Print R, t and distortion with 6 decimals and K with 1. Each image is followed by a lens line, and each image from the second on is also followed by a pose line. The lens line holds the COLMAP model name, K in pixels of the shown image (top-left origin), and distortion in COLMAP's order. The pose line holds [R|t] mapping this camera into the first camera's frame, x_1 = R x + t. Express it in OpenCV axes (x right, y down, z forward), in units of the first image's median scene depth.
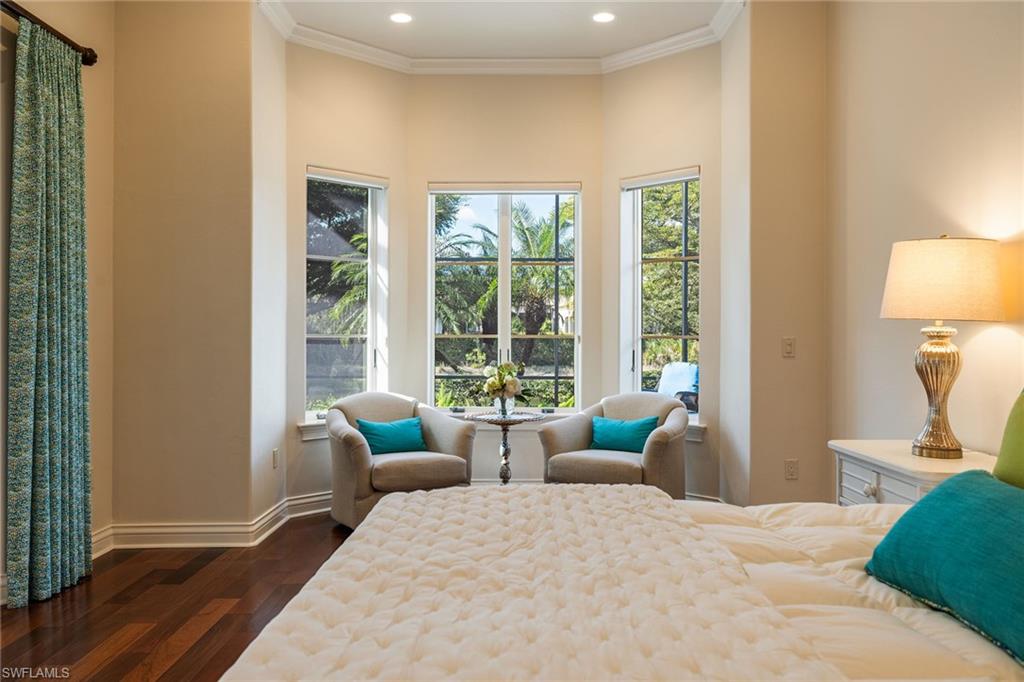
lens RADIAL K [[745.3, 0, 511.1], [0, 745.3, 327.2], [0, 0, 1]] dist [0.012036, 0.002822]
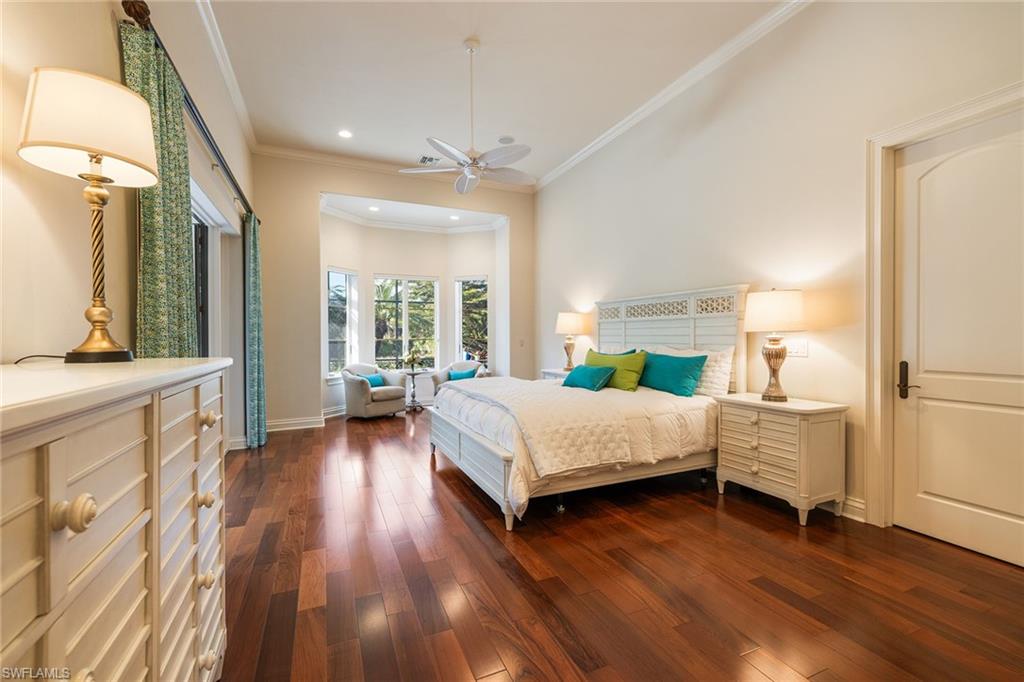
lens RADIAL K [[432.2, 0, 511.4], [0, 432.2, 334.4], [0, 0, 1]] dist [-0.001288, -0.000095]
pose [[0.910959, -0.002504, 0.412488, -0.309905], [0.001655, 0.999996, 0.002418, -0.007782], [-0.412493, -0.001520, 0.910960, -0.449226]]
